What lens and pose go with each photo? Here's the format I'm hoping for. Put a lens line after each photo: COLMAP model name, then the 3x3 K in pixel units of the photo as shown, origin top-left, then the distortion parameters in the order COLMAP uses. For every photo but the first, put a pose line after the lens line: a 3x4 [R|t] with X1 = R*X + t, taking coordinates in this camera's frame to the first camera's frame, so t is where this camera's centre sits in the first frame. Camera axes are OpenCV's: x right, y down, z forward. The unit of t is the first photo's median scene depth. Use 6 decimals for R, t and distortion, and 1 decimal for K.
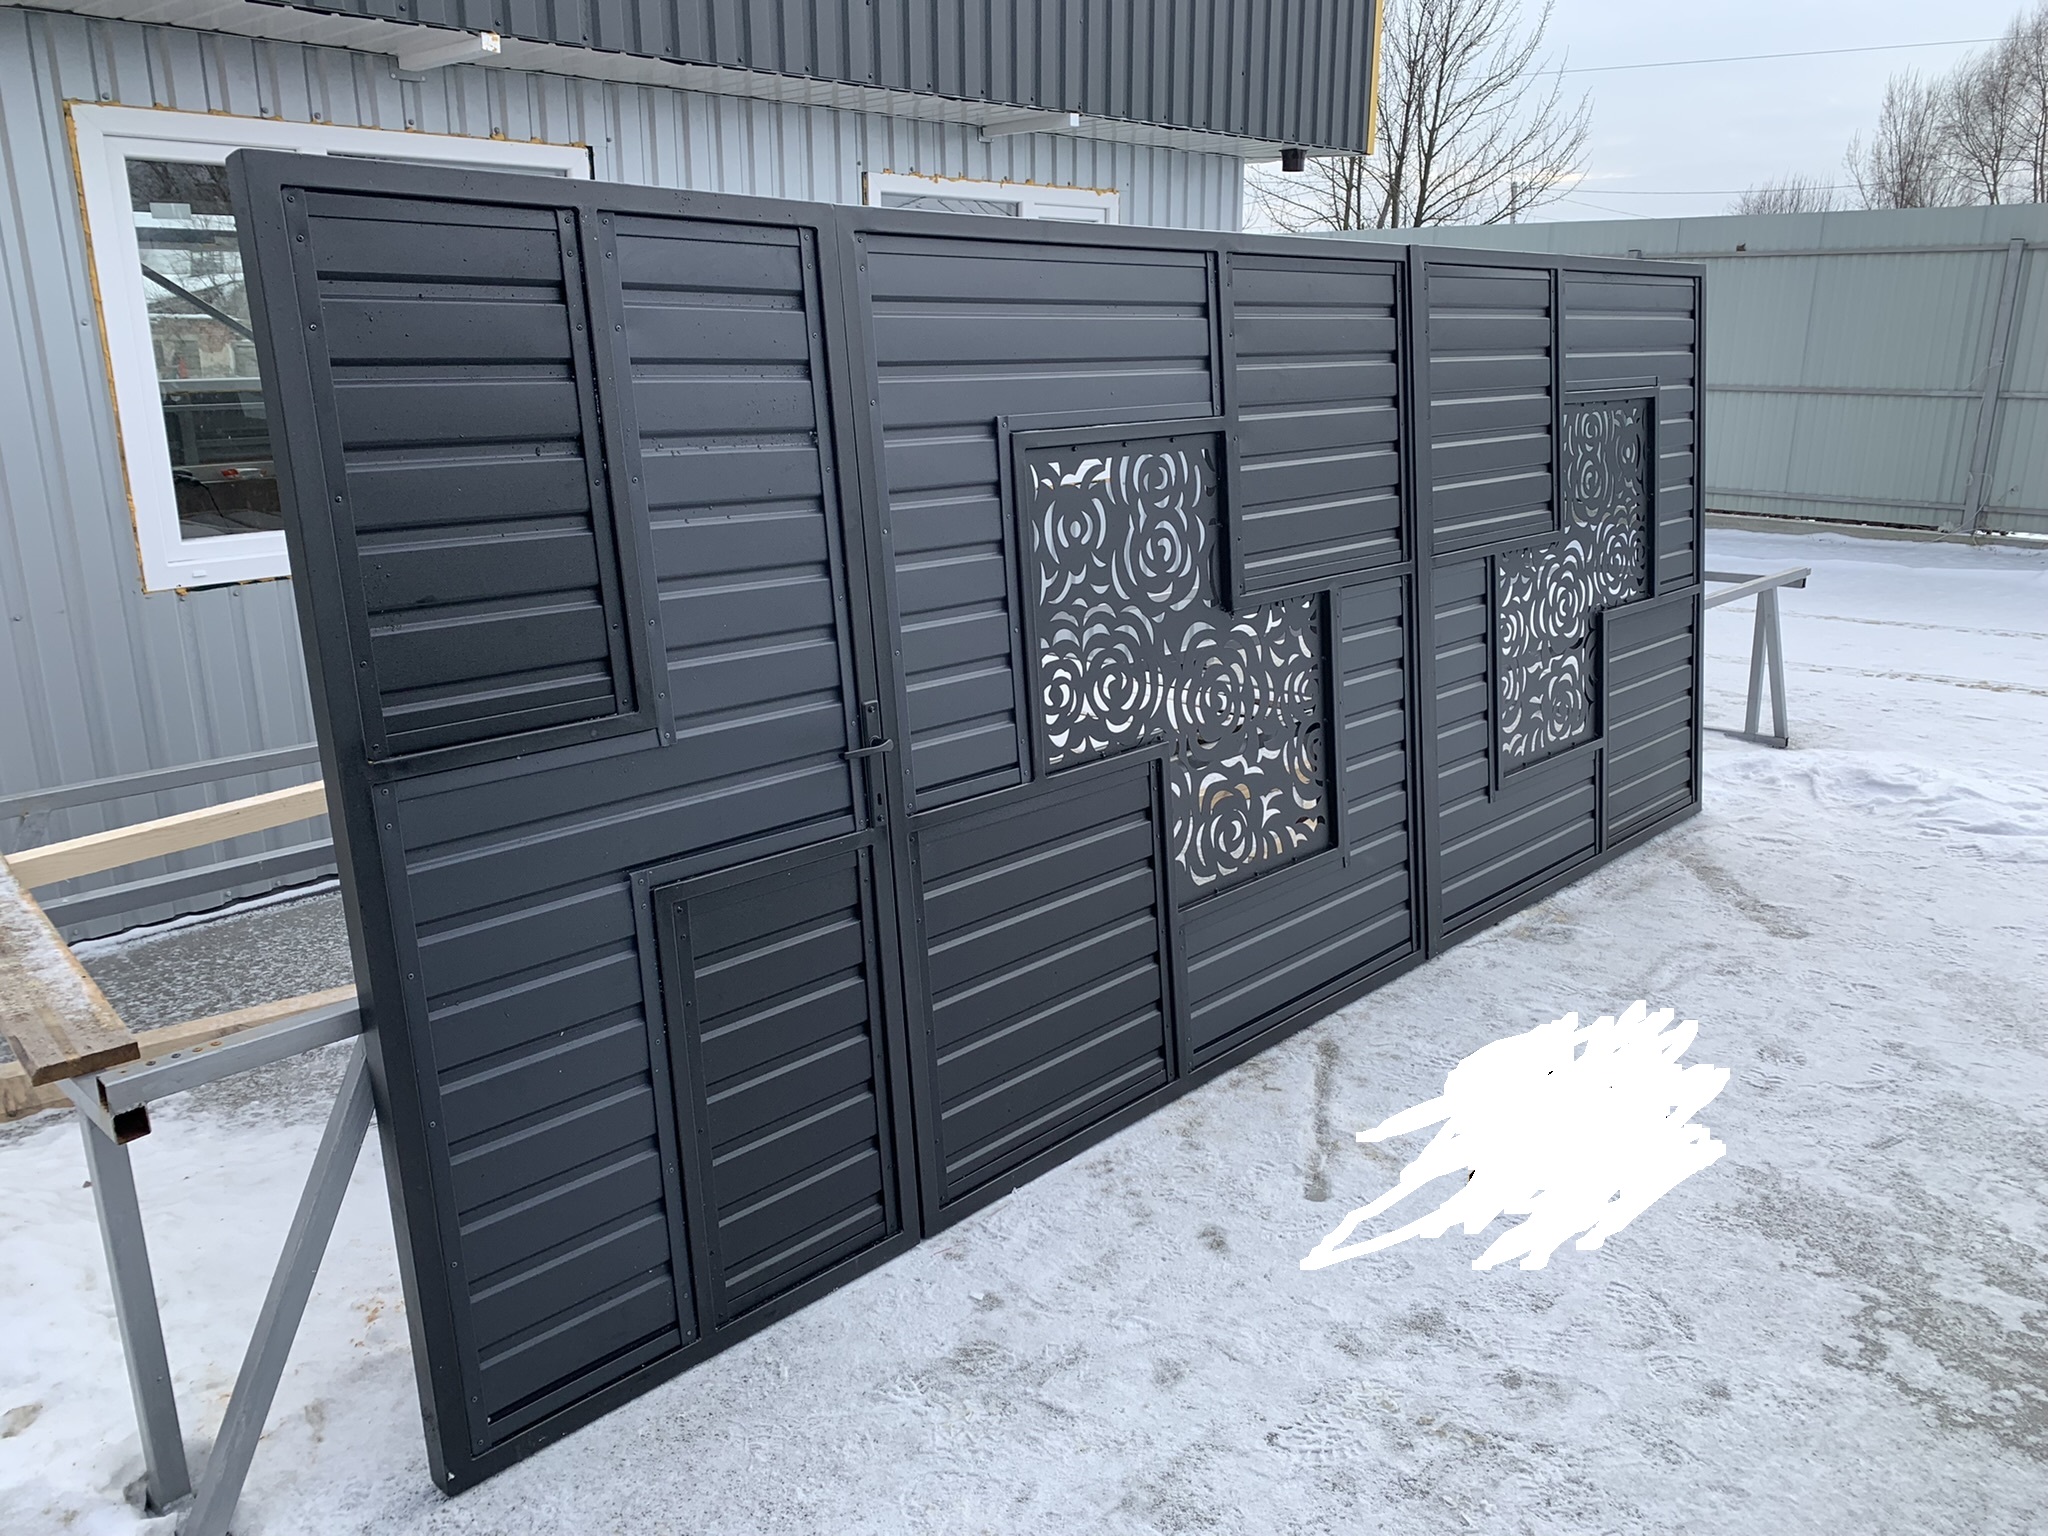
lens RADIAL K [[1576.3, 0, 1032.3], [0, 1576.3, 795.8], [0, 0, 1]] dist [0.039559, -0.046324]
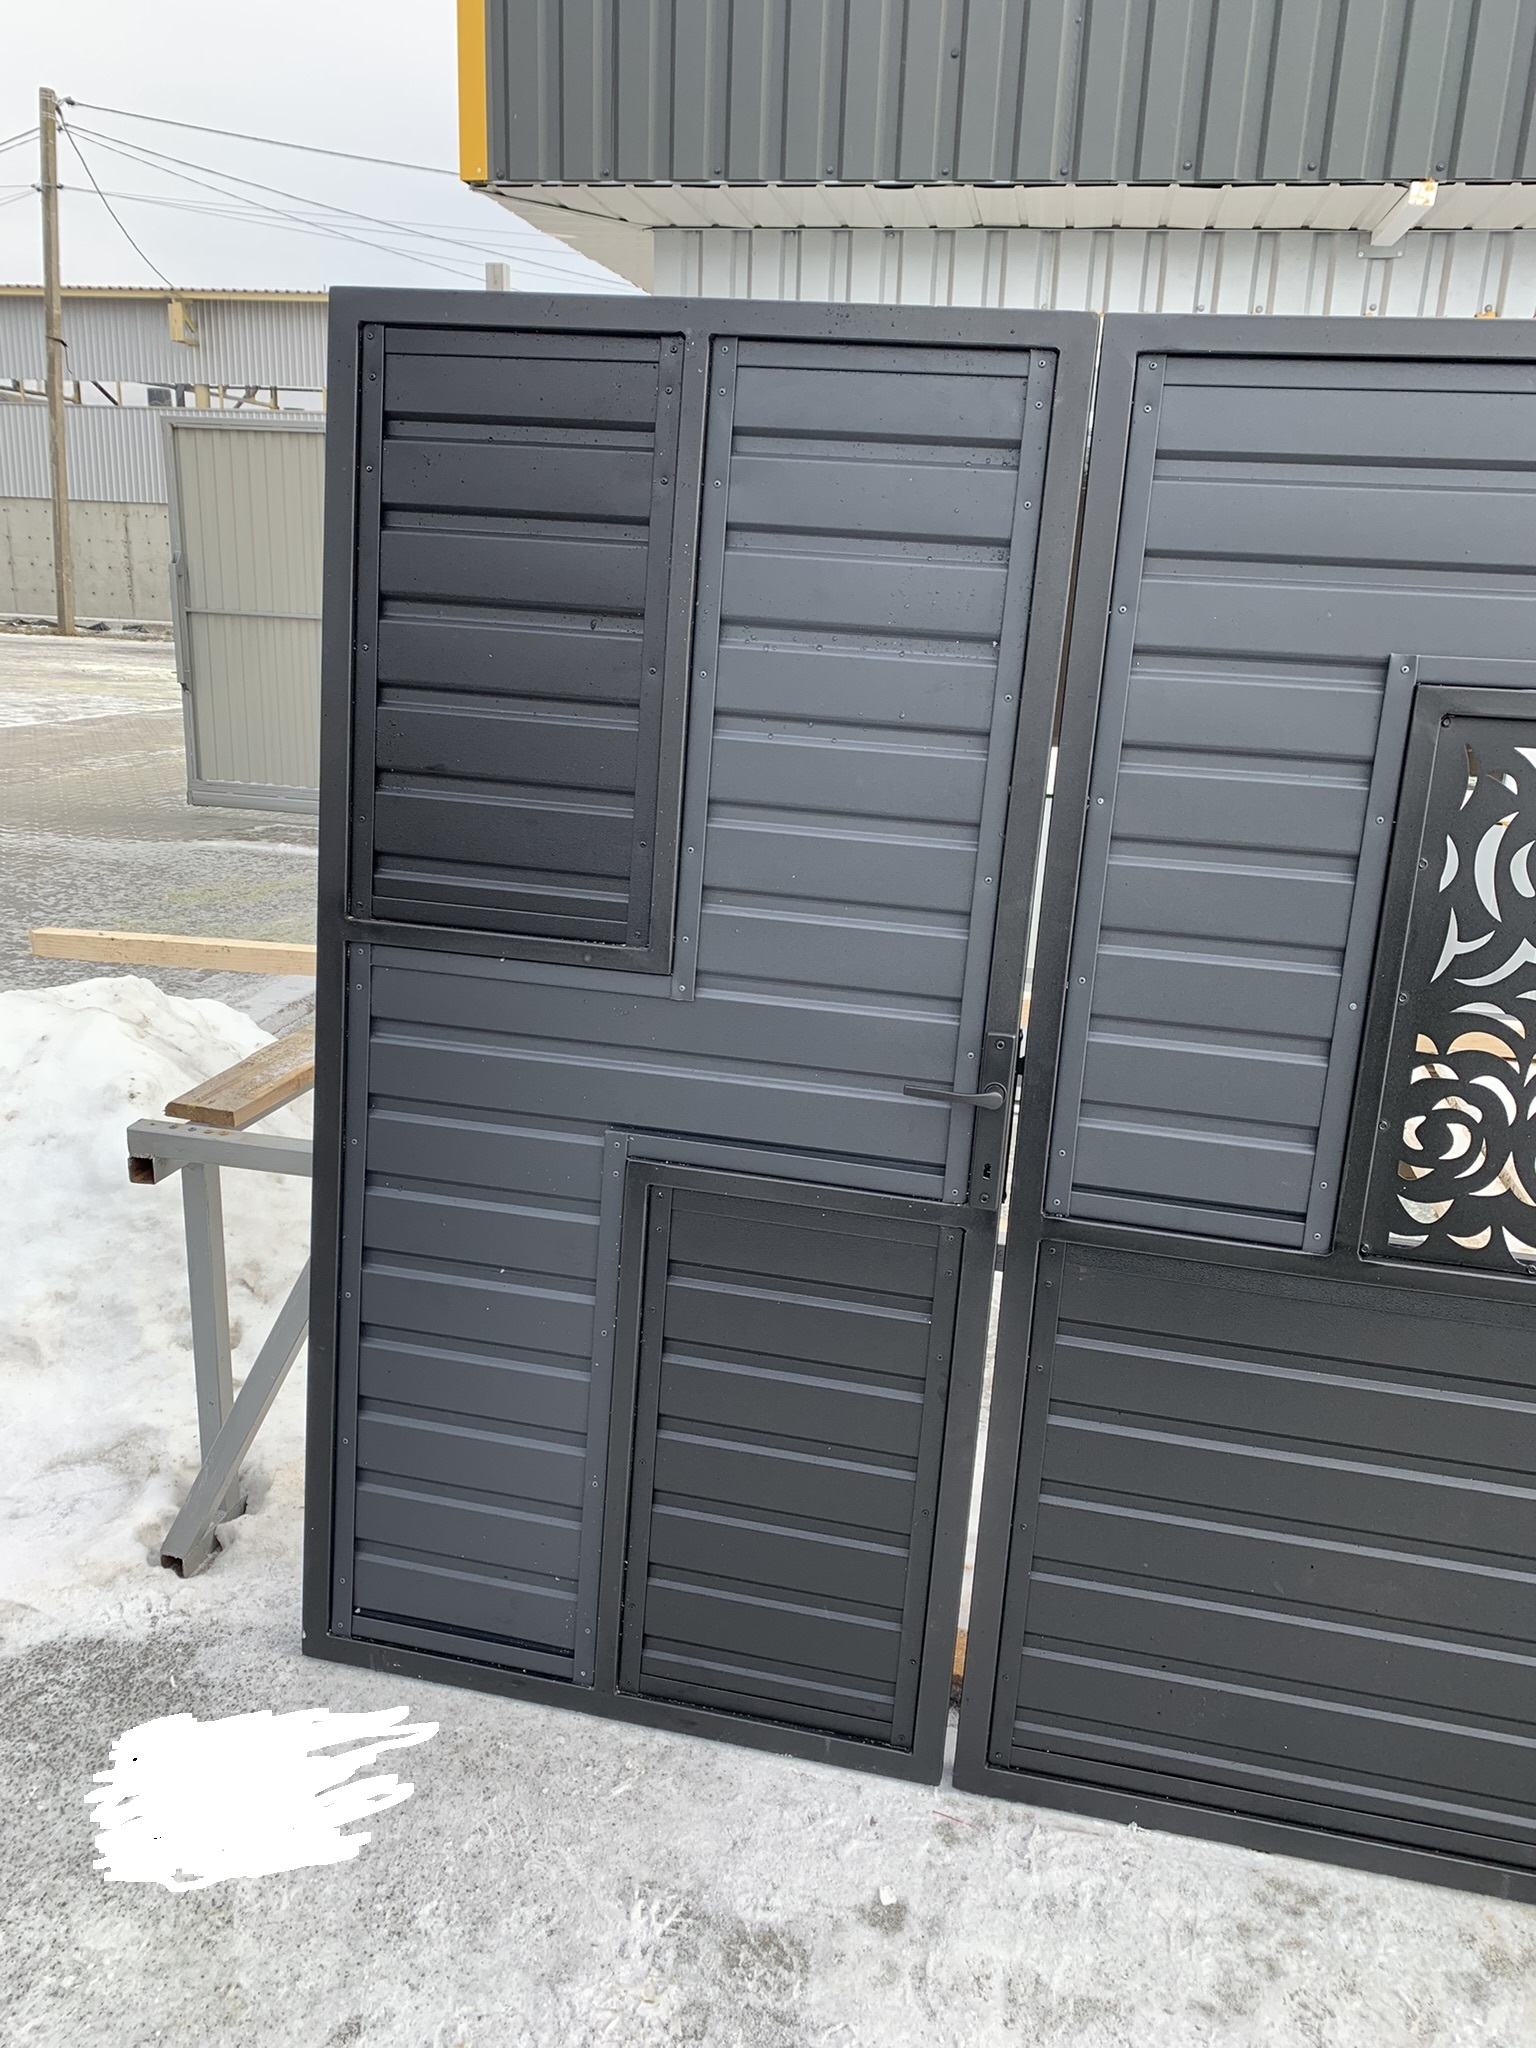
lens RADIAL K [[1576.3, 0, 744.7], [0, 1576.3, 1036.2], [0, 0, 1]] dist [0.039559, -0.046324]
pose [[0.506966, 0.274227, -0.817181, 0.346565], [-0.287097, 0.947631, 0.139892, -0.104233], [0.812749, 0.163690, 0.559146, 0.435621]]
